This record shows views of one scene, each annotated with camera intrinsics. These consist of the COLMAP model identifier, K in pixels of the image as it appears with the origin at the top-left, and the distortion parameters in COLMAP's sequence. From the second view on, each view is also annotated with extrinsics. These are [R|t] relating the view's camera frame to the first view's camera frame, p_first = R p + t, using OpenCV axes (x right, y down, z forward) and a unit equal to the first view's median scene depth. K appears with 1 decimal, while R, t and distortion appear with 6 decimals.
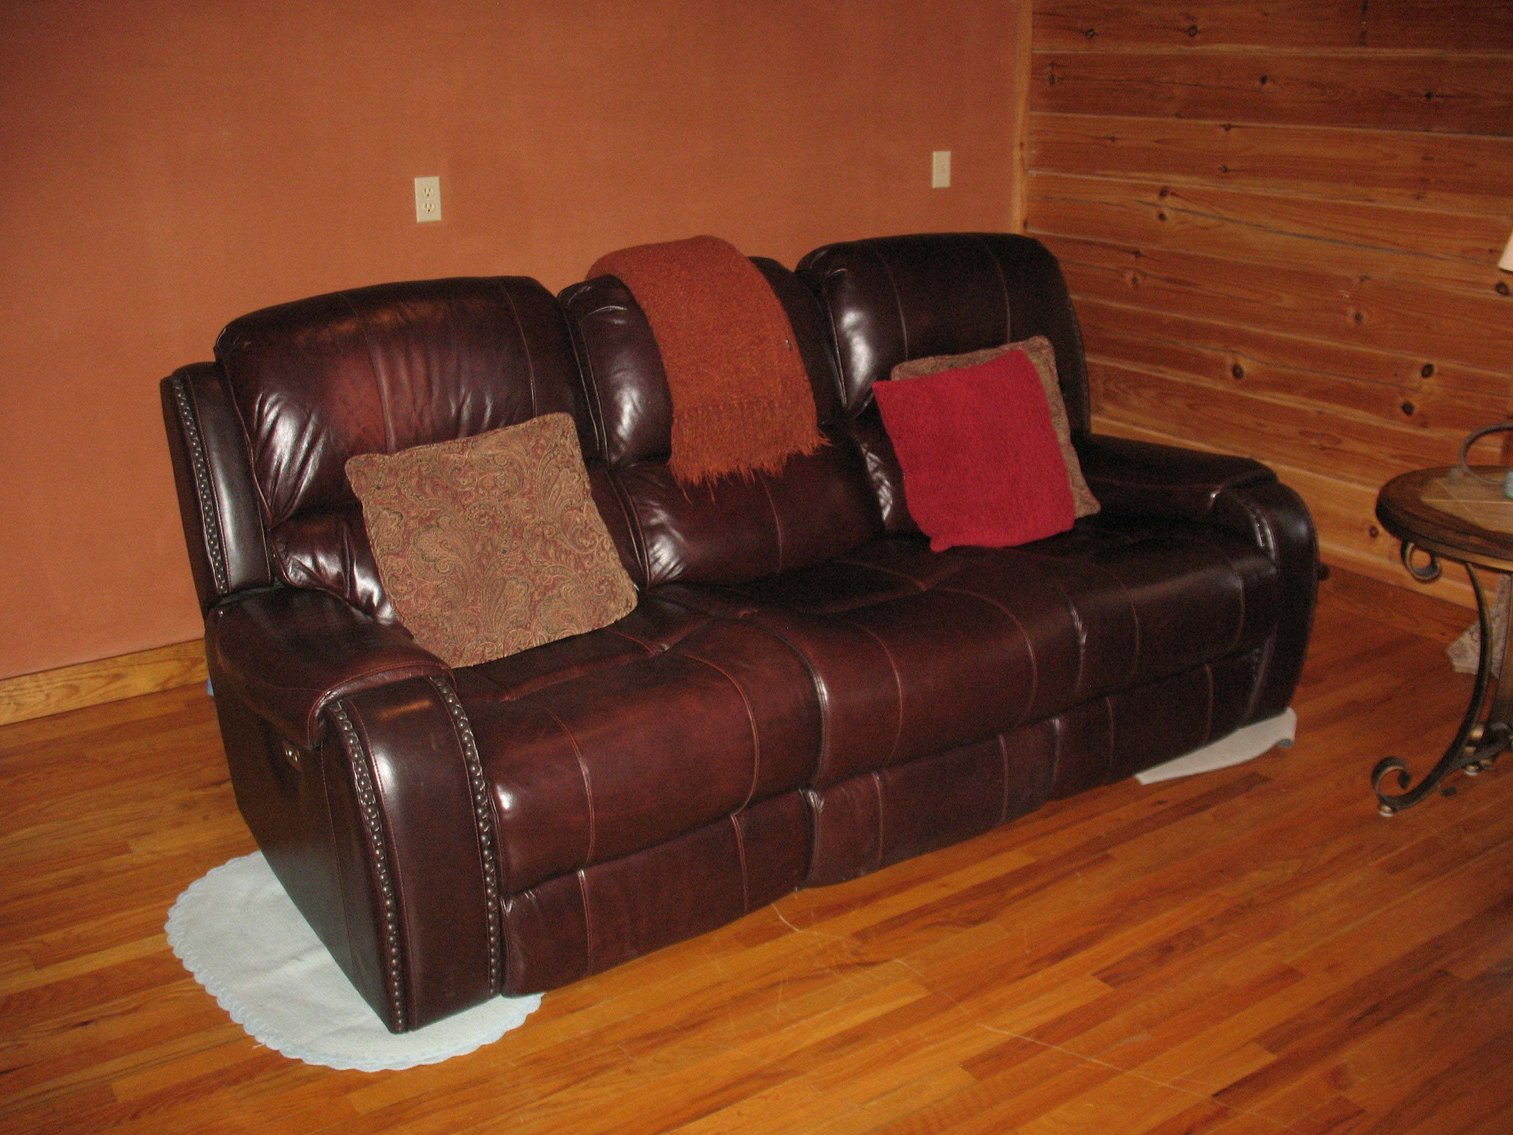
lens RADIAL K [[1558.8, 0, 756.5], [0, 1558.8, 567.5], [0, 0, 1]] dist [-0.176814, 0.198964]
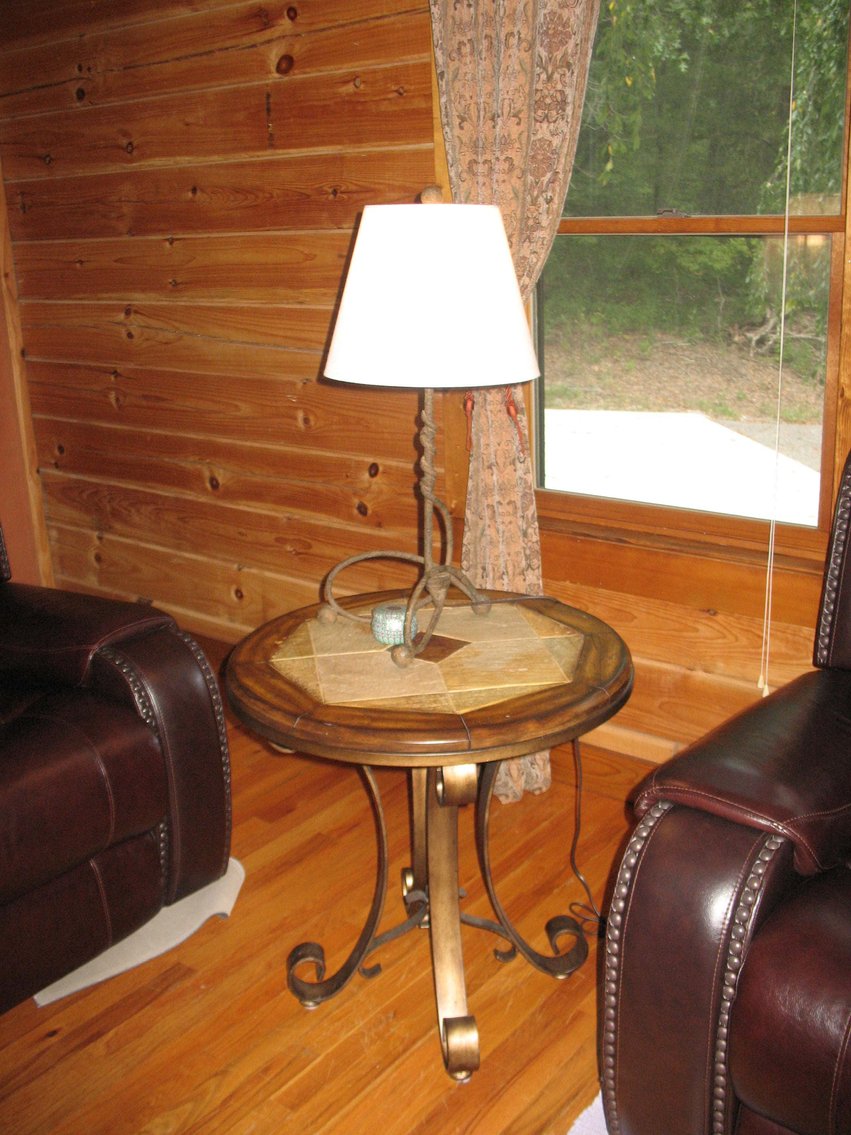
lens RADIAL K [[1169.4, 0, 425.5], [0, 1169.4, 567.5], [0, 0, 1]] dist [-0.176814, 0.198964]
pose [[0.951899, -0.119047, 0.282339, 0.233499], [0.124982, 0.992154, -0.003035, -0.055963], [-0.279762, 0.038176, 0.959310, 0.246886]]
